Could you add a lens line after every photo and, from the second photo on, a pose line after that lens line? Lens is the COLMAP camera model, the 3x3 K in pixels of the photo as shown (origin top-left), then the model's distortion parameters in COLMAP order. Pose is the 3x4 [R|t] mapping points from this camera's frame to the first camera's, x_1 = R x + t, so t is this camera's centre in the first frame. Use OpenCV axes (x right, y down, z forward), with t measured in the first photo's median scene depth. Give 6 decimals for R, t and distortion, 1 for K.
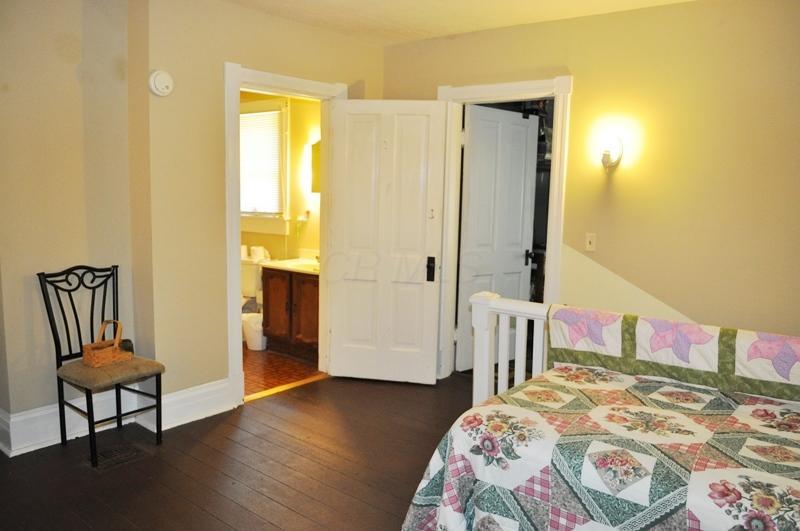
lens RADIAL K [[624.3, 0, 400.0], [0, 624.3, 265.5], [0, 0, 1]] dist [-0.070480, -0.002378]
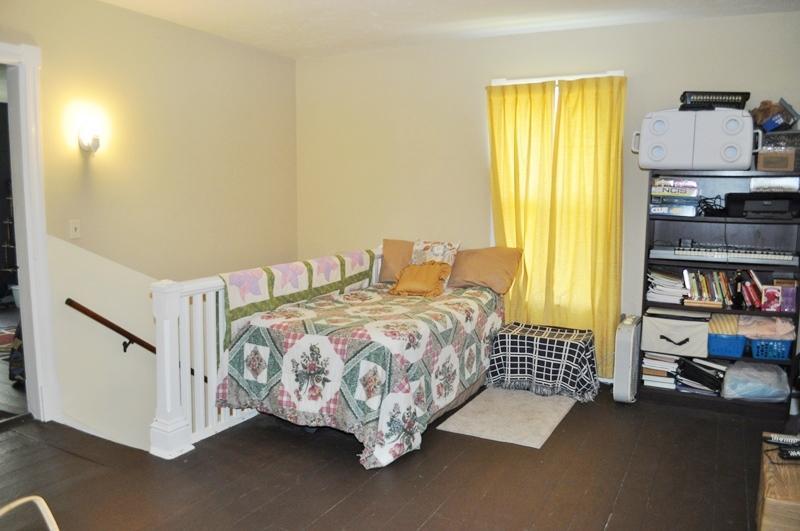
lens RADIAL K [[624.3, 0, 400.0], [0, 624.3, 265.5], [0, 0, 1]] dist [-0.070480, -0.002378]
pose [[-0.221069, -0.129581, 0.966611, -0.867782], [0.104255, 0.982314, 0.155530, -0.091010], [-0.969670, 0.135157, -0.203649, 0.844152]]
